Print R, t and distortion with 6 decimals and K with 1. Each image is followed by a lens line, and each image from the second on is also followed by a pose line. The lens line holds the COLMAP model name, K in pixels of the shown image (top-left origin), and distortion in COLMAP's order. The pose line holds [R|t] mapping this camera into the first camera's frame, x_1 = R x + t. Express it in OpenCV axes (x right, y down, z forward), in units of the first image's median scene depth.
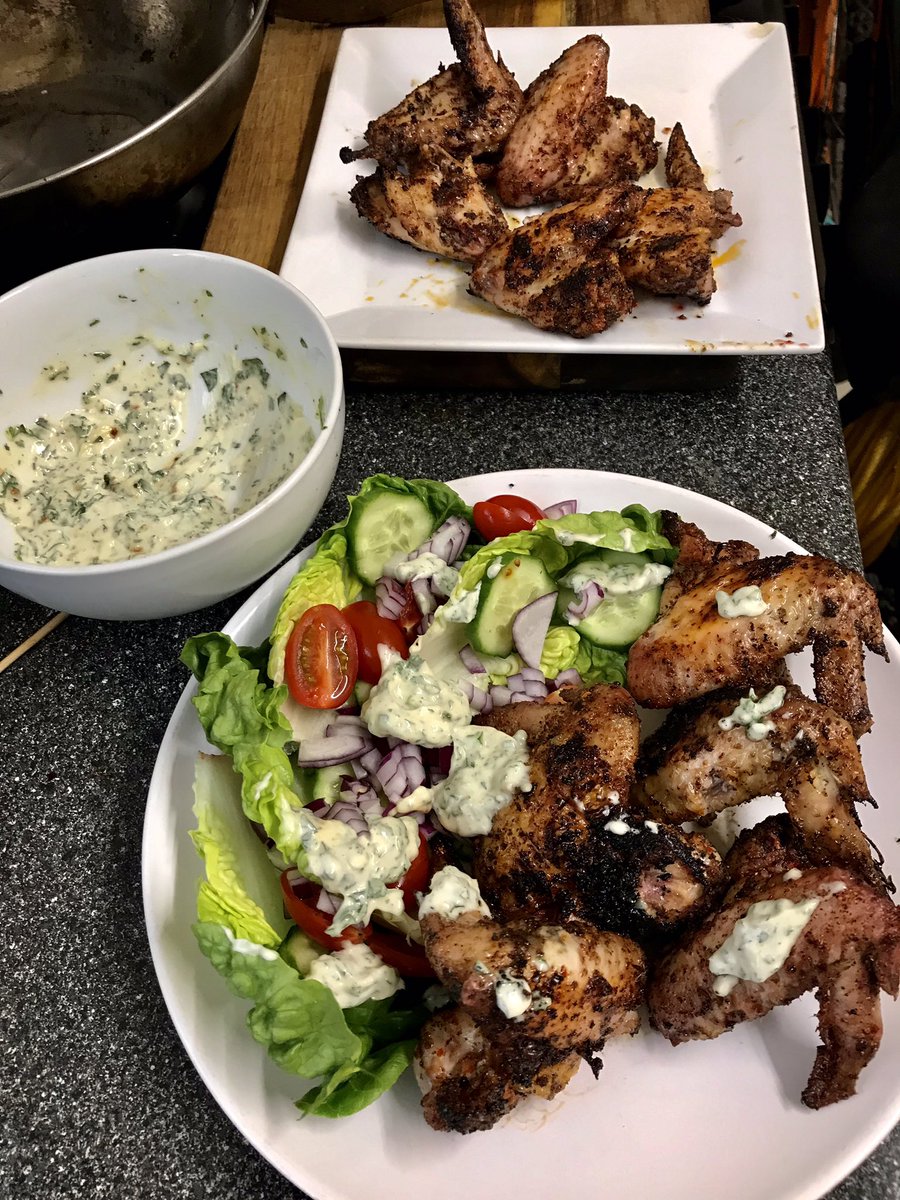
lens RADIAL K [[1025.7, 0, 450.0], [0, 1025.7, 600.0], [0, 0, 1]] dist [0.006178, -0.002902]
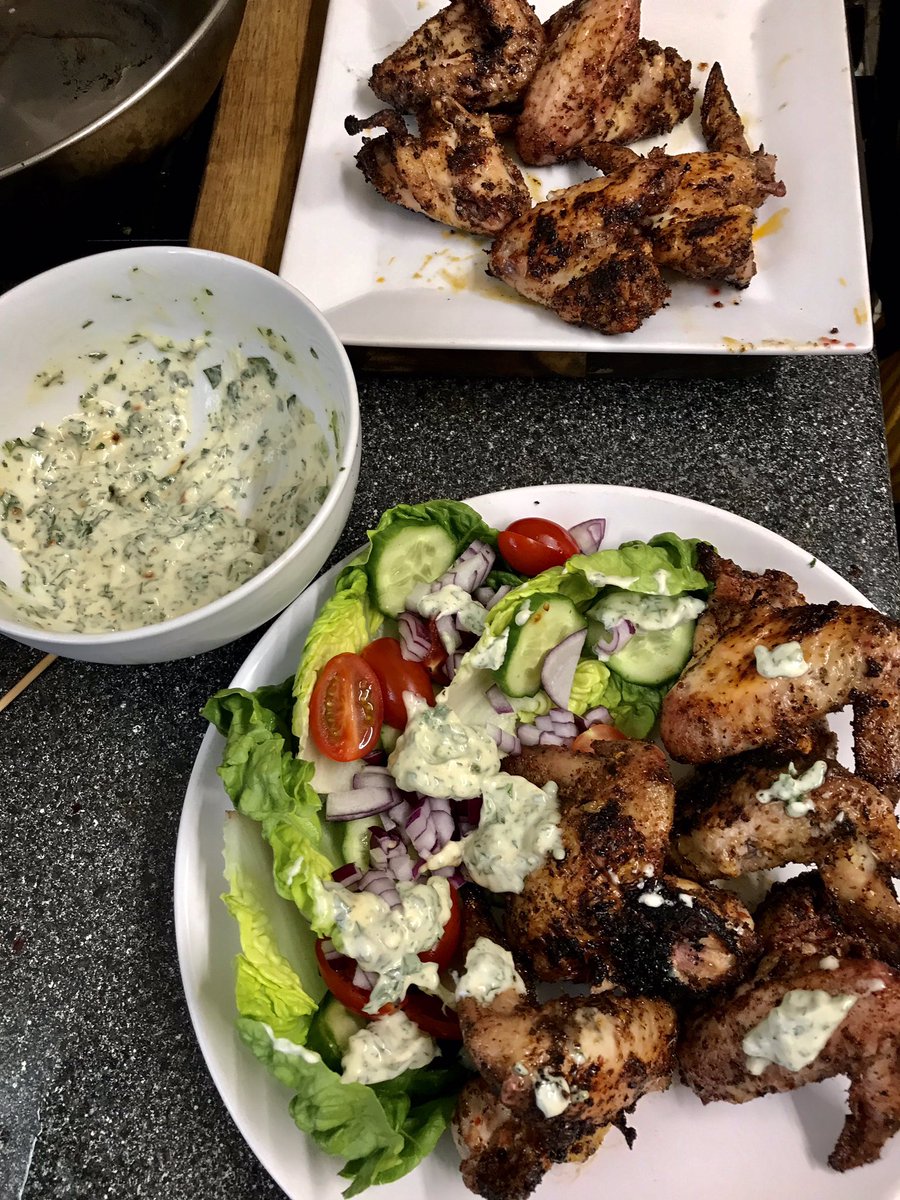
lens RADIAL K [[1025.7, 0, 450.0], [0, 1025.7, 600.0], [0, 0, 1]] dist [0.006178, -0.002902]
pose [[0.999895, -0.014200, -0.003015, -0.021127], [0.014491, 0.988685, 0.149307, -0.181104], [0.000861, -0.149335, 0.988786, 0.048176]]
